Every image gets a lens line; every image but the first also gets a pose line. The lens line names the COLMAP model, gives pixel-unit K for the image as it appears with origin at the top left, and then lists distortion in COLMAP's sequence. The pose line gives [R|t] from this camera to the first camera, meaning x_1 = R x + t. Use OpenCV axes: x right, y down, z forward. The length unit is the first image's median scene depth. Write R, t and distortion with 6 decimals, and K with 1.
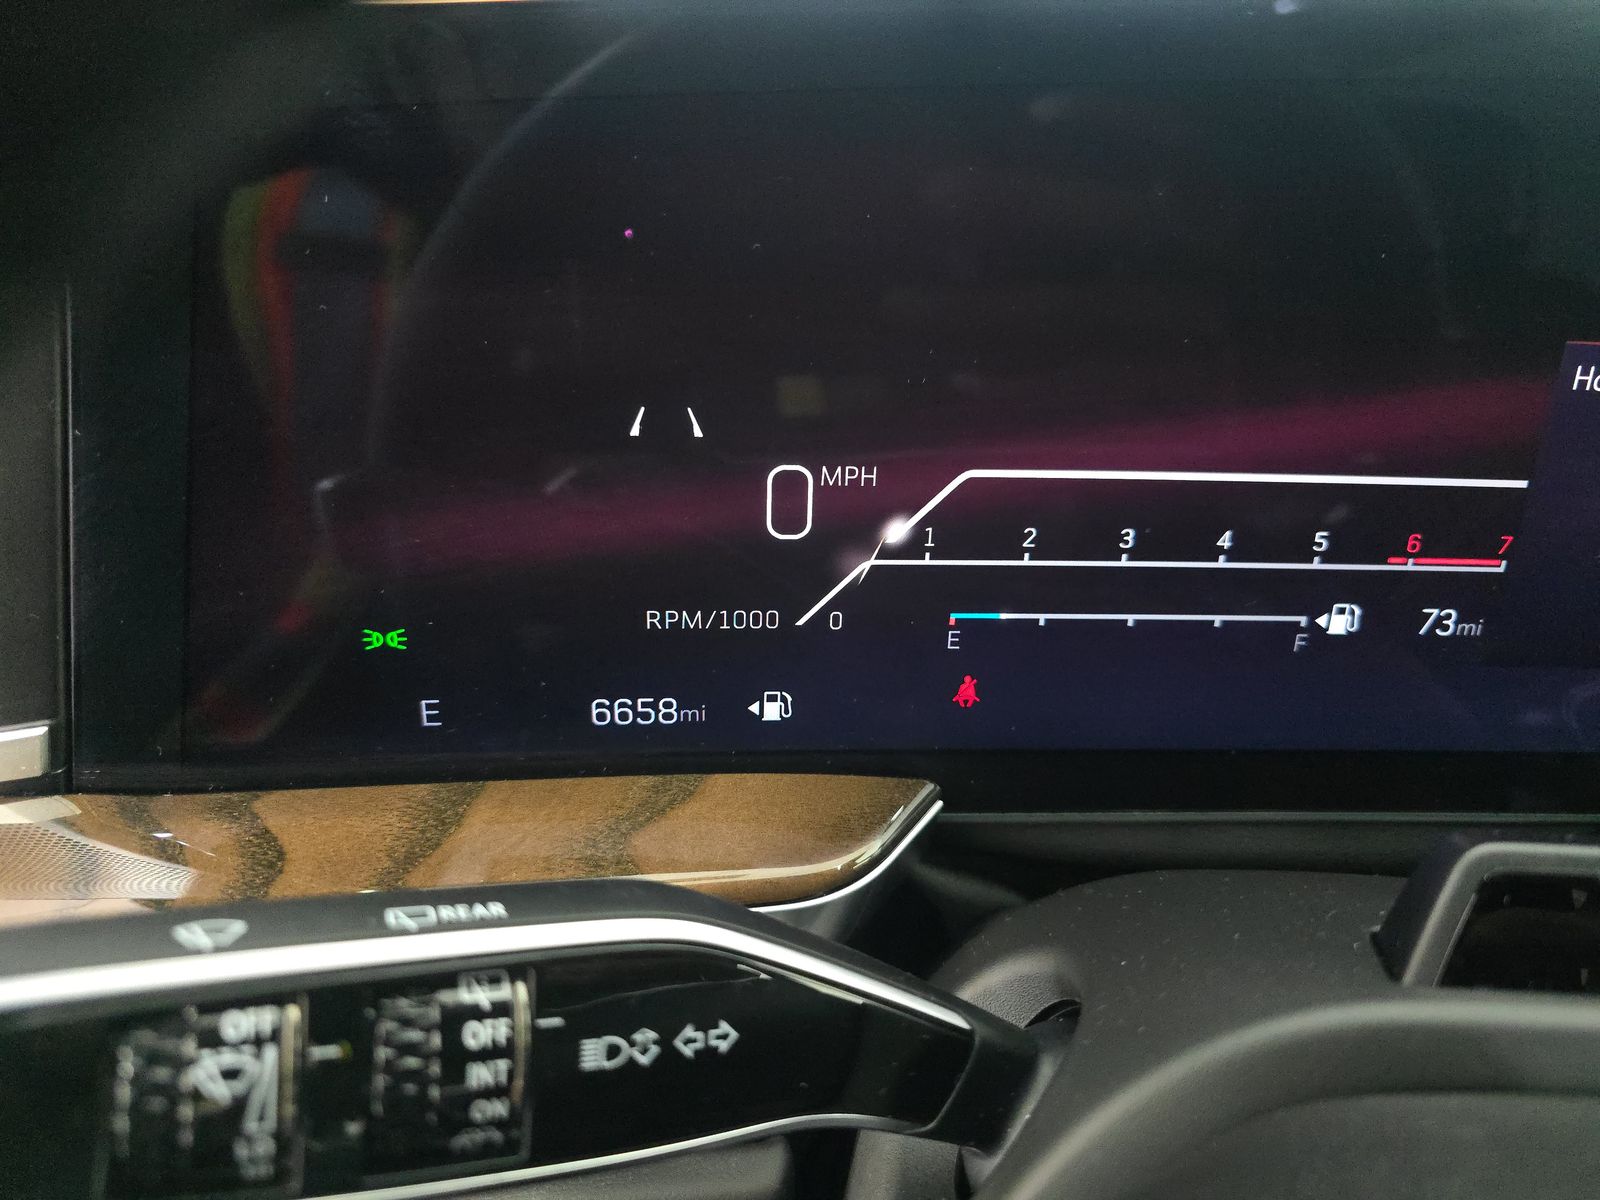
lens RADIAL K [[1066.6, 0, 813.1], [0, 1066.6, 598.7], [0, 0, 1]] dist [-0.002288, -0.001360]
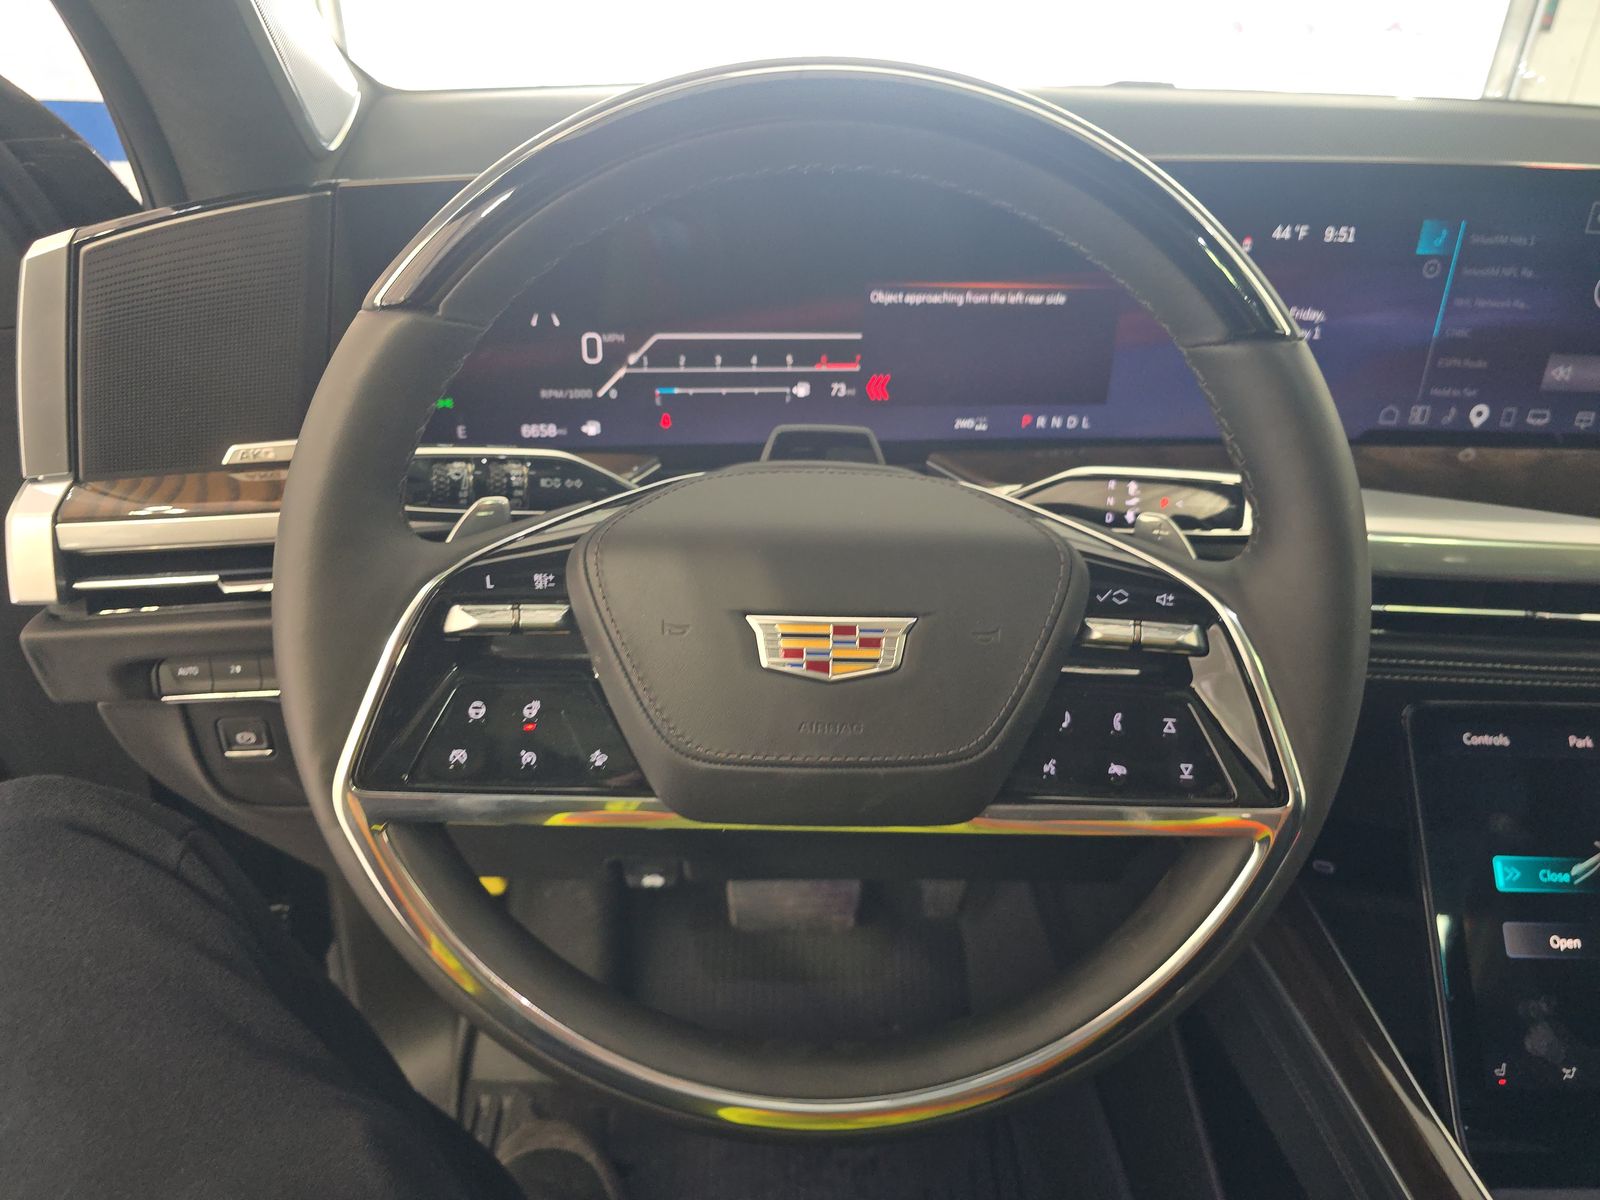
lens RADIAL K [[1071.6, 0, 800.0], [0, 1071.6, 600.0], [0, 0, 1]] dist [0.043282, -0.044047]
pose [[0.990326, -0.054764, 0.127499, 0.116459], [0.046690, 0.996761, 0.065475, 0.391222], [-0.130672, -0.058889, 0.989675, -1.816249]]
